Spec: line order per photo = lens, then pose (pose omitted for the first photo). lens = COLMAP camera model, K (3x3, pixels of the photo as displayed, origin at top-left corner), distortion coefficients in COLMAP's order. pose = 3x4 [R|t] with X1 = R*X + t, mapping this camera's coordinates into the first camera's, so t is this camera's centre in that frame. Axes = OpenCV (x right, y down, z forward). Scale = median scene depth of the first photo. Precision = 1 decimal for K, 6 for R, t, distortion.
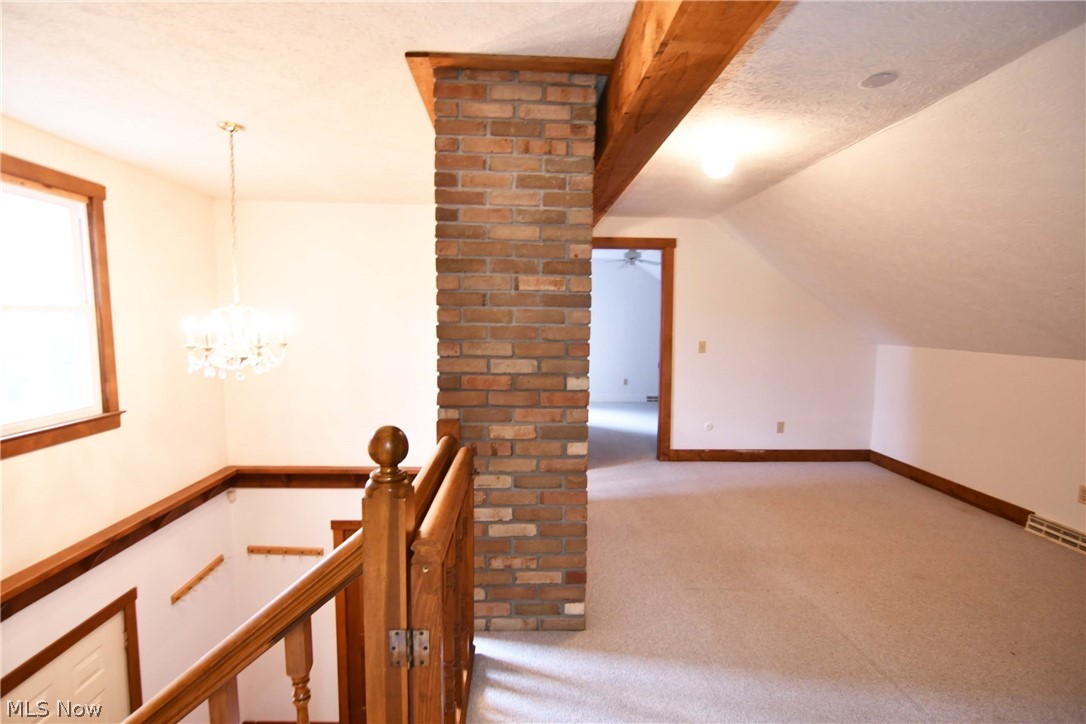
lens RADIAL K [[528.3, 0, 540.0], [0, 528.3, 365.5], [0, 0, 1]] dist [-0.024952, 0.006857]
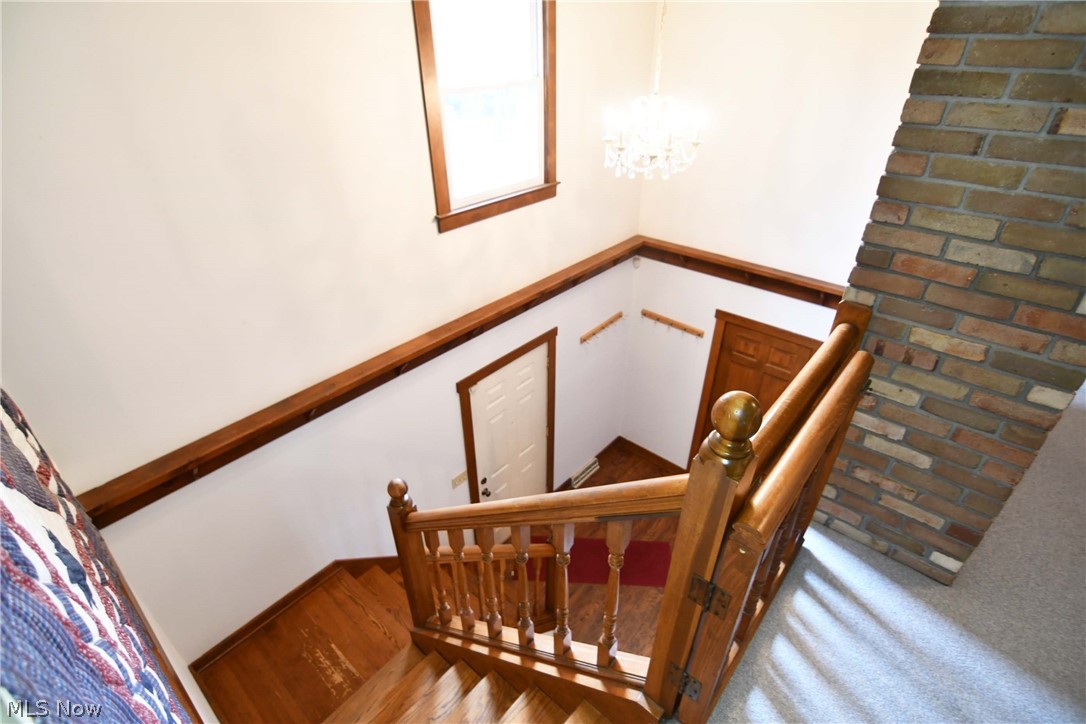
lens RADIAL K [[528.3, 0, 544.1], [0, 528.3, 363.2], [0, 0, 1]] dist [-0.024952, 0.006857]
pose [[0.731750, 0.356941, -0.580634, -0.030891], [-0.052197, 0.878748, 0.474423, -0.157604], [0.679572, -0.316852, 0.661655, 0.146055]]
